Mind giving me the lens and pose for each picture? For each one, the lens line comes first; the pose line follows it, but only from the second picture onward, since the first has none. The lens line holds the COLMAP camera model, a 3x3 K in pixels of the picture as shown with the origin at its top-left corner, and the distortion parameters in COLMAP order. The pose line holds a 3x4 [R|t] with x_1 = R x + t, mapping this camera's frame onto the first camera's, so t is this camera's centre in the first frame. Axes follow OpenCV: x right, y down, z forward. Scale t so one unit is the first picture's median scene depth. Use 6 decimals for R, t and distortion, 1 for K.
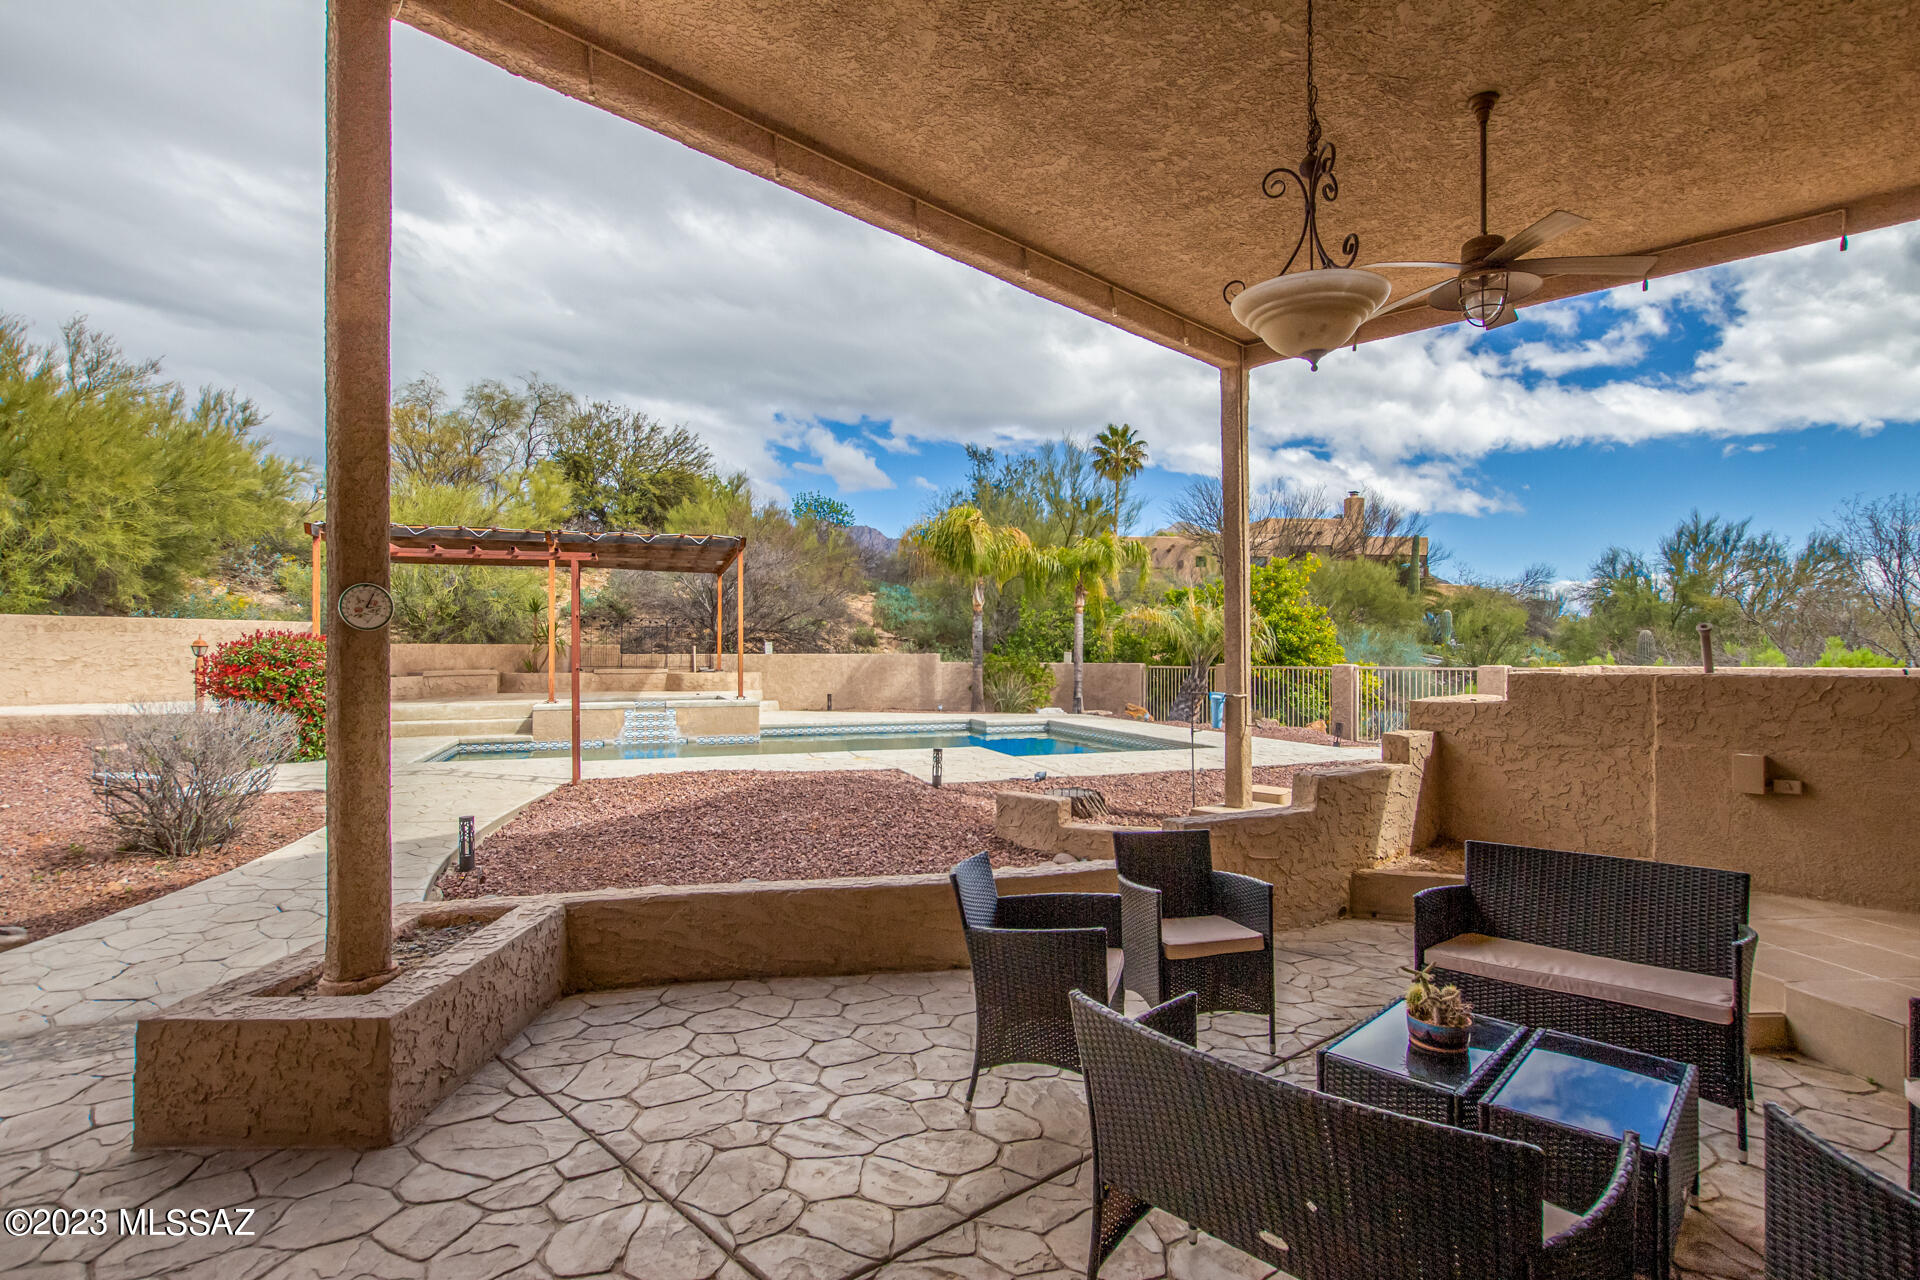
lens RADIAL K [[945.5, 0, 960.0], [0, 945.5, 640.0], [0, 0, 1]] dist [0.019053, 0.000175]
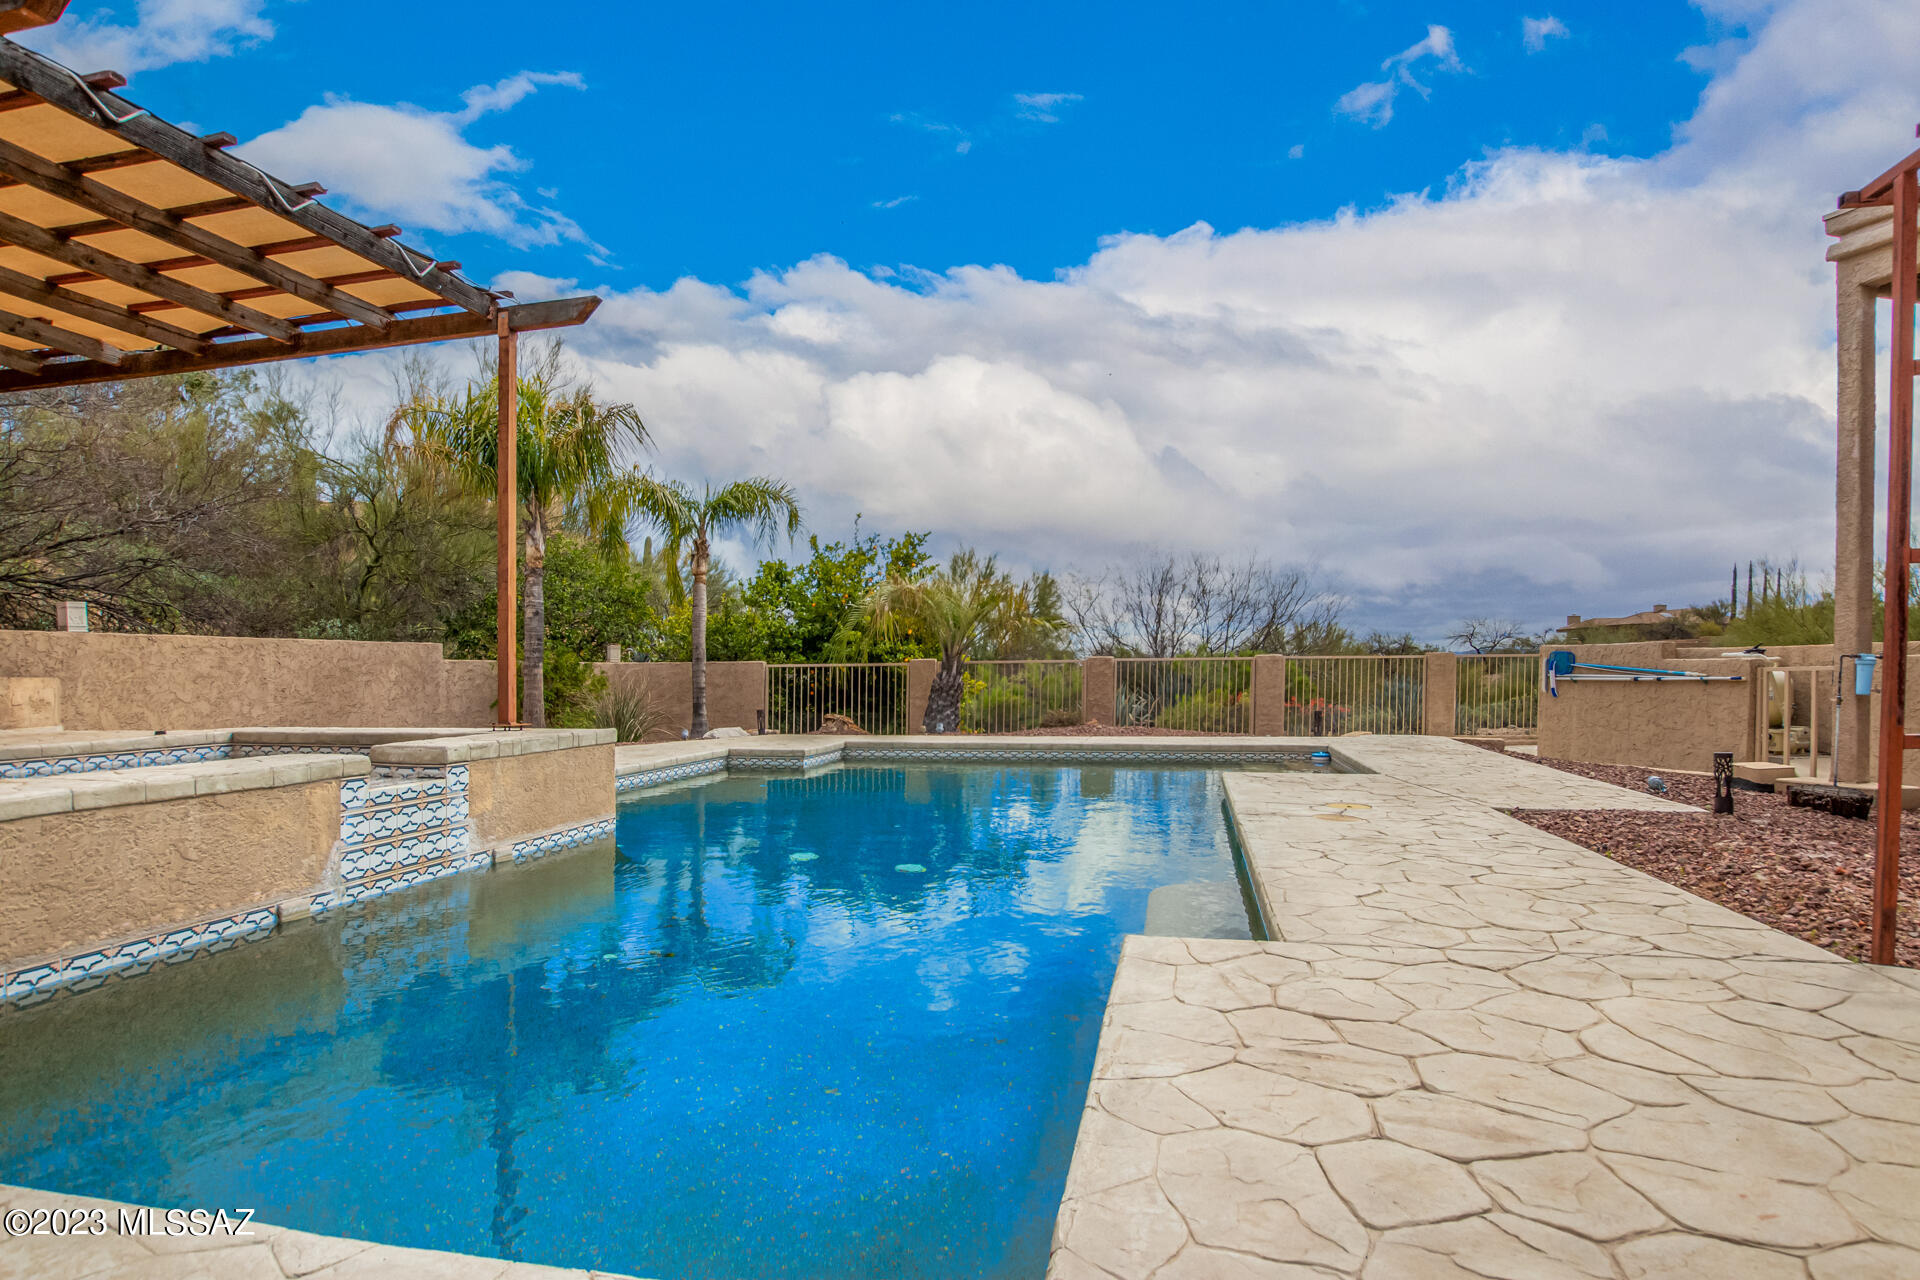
lens RADIAL K [[948.6, 0, 977.8], [0, 948.6, 640.0], [0, 0, 1]] dist [-0.025925, 0.001385]
pose [[0.520342, 0.026337, 0.853551, -0.370385], [-0.006475, 0.999617, -0.026896, 0.028459], [-0.853933, 0.008468, 0.520314, 0.521259]]
